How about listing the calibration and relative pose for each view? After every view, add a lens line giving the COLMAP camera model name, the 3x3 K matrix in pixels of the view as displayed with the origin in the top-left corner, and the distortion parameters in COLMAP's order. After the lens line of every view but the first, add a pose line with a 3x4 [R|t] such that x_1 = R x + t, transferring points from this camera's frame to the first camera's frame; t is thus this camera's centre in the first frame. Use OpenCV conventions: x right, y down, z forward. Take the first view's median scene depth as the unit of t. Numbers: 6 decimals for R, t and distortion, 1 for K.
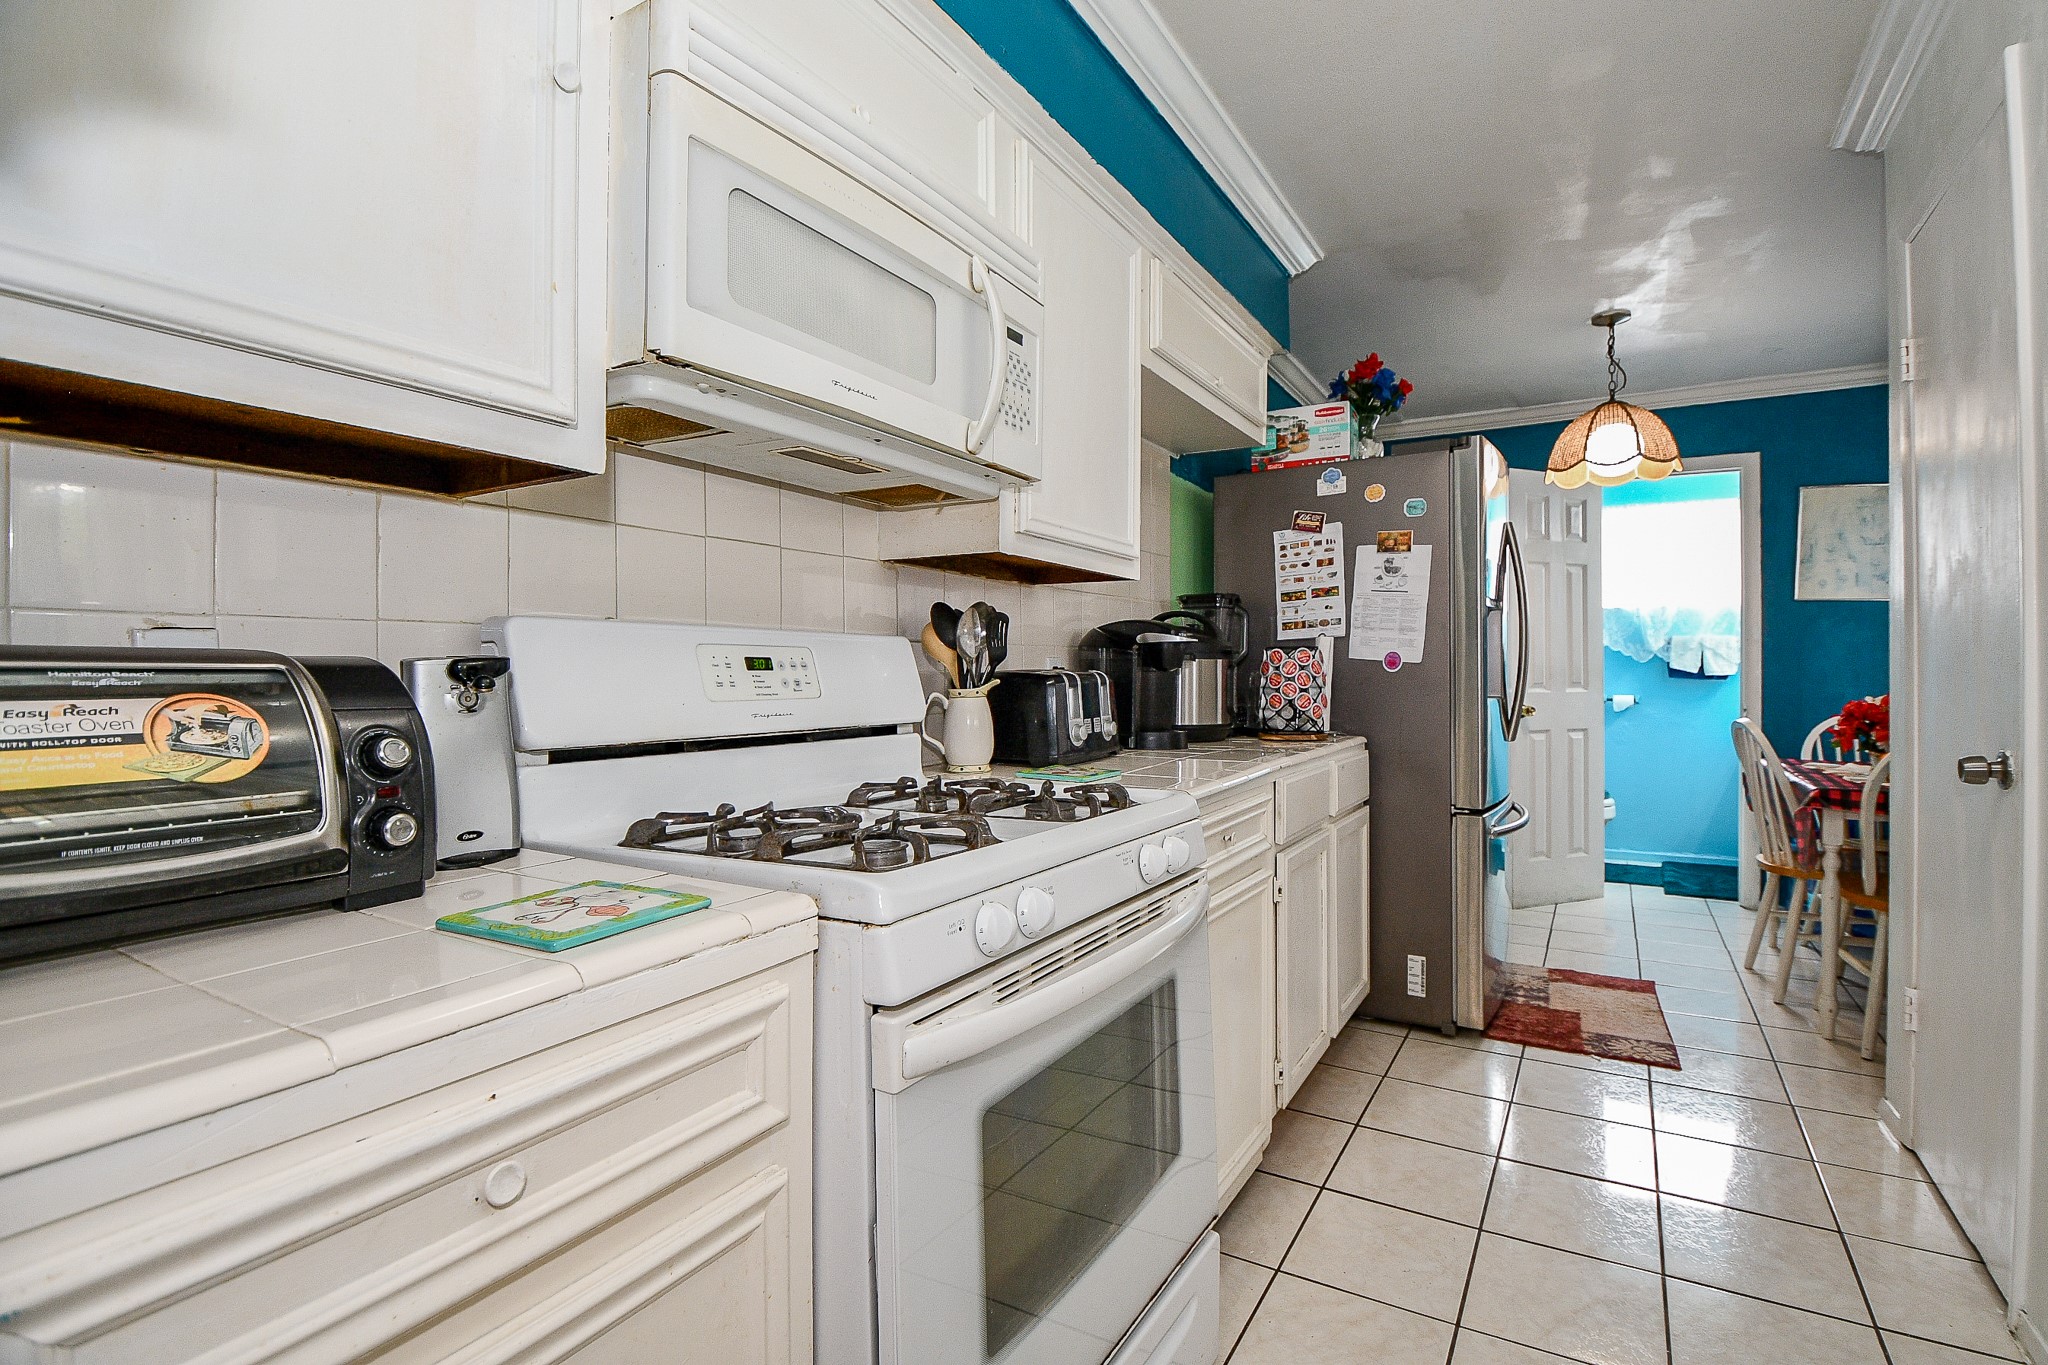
lens RADIAL K [[903.8, 0, 1030.2], [0, 903.8, 676.6], [0, 0, 1]] dist [-0.001410, -0.011763]
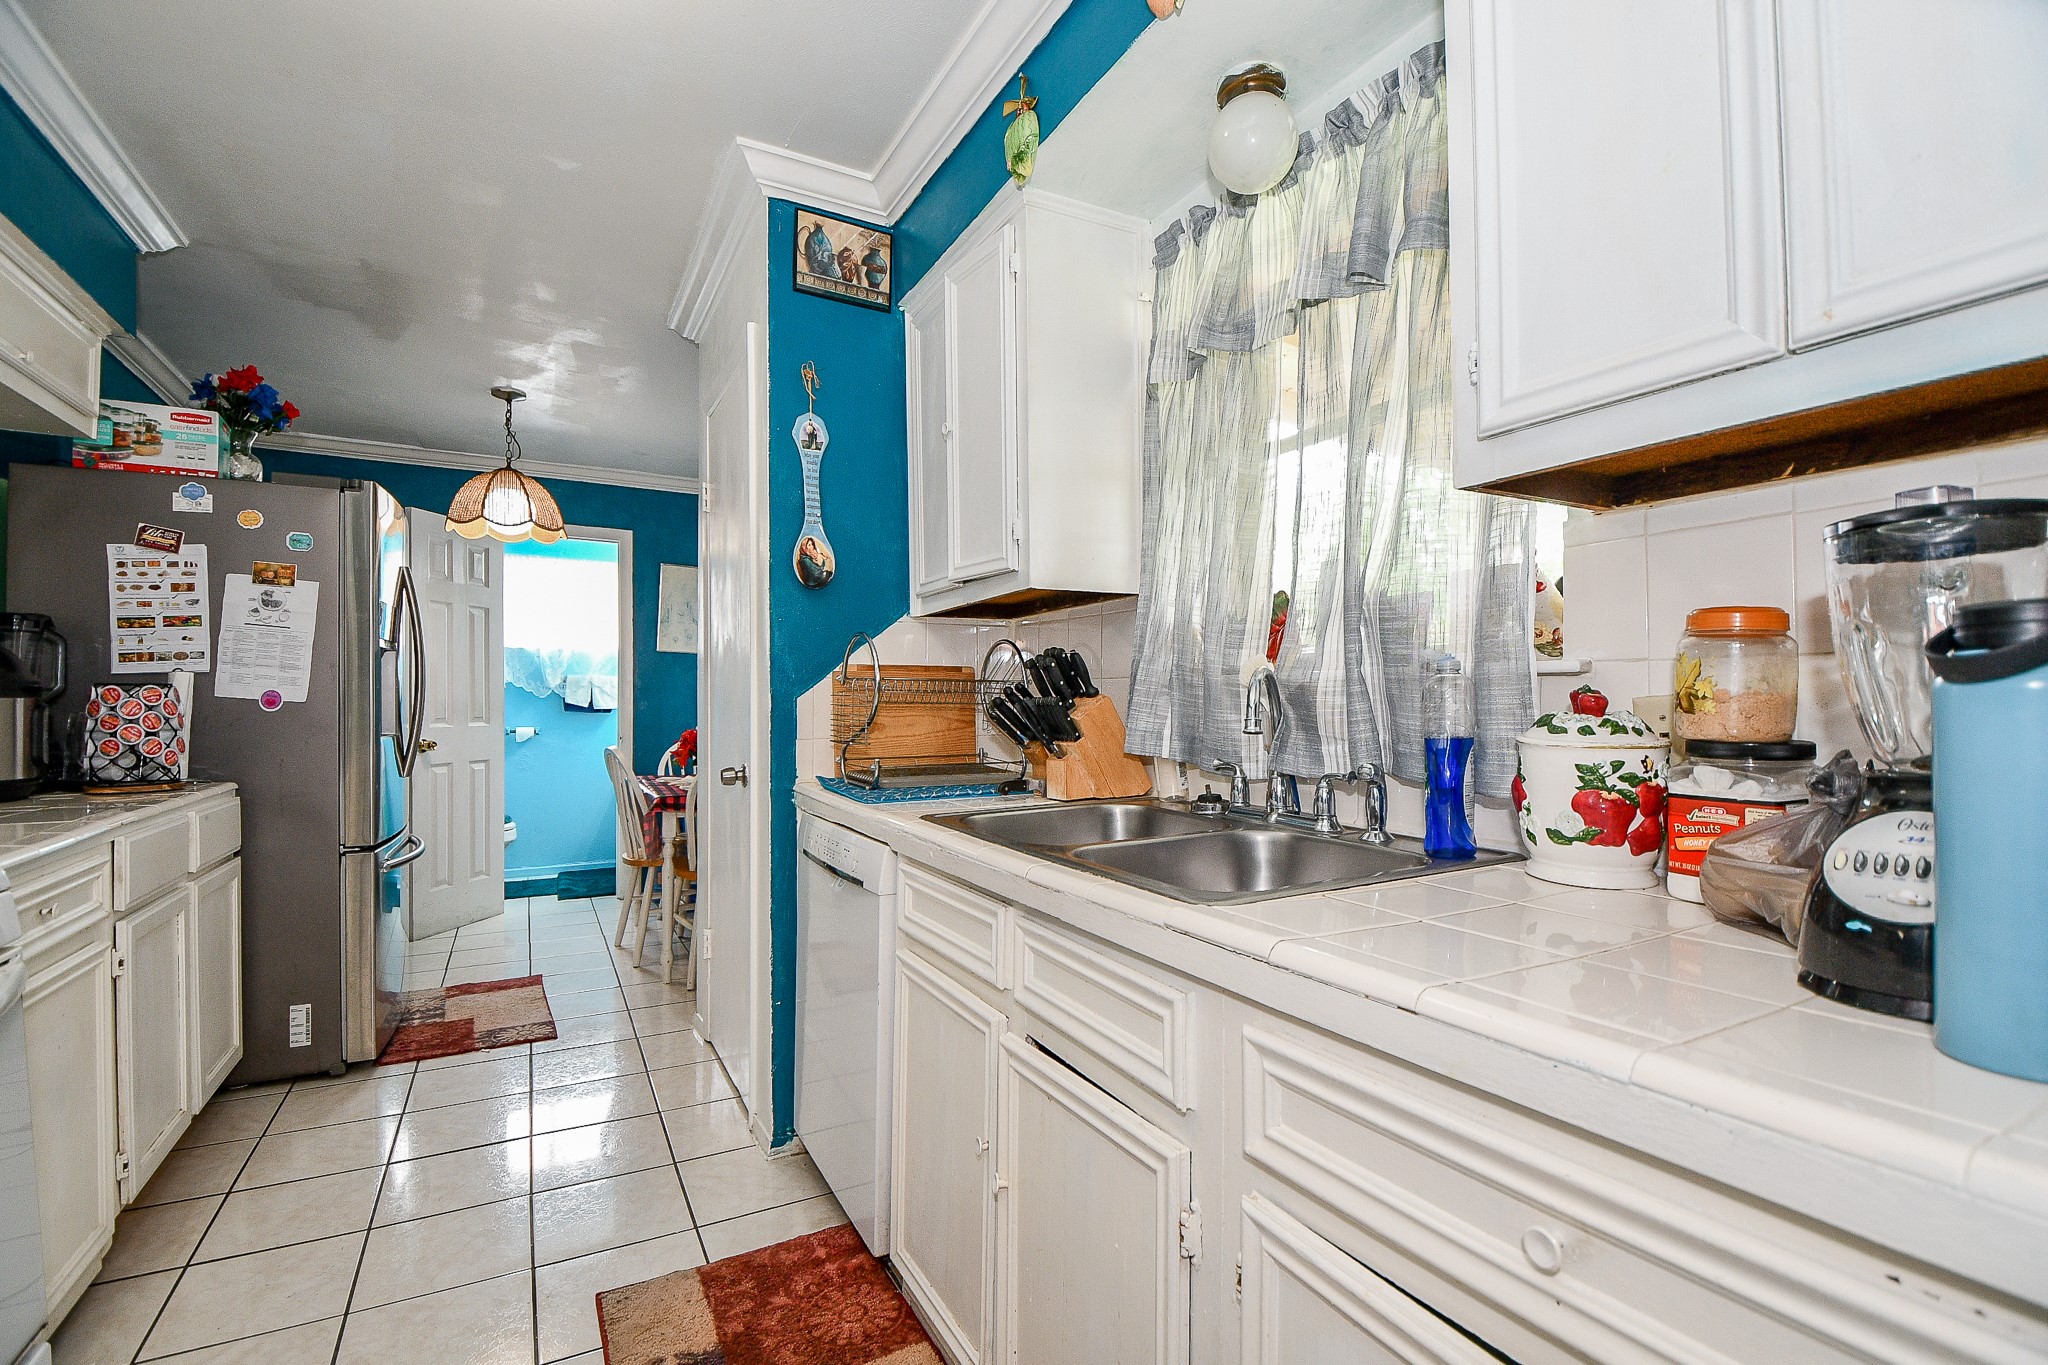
lens RADIAL K [[903.8, 0, 1032.7], [0, 903.8, 702.2], [0, 0, 1]] dist [-0.001410, -0.011763]
pose [[0.468703, 0.006222, 0.883334, -0.052898], [-0.002590, 0.999981, -0.005670, -0.011106], [-0.883352, 0.000370, 0.468710, -0.139181]]
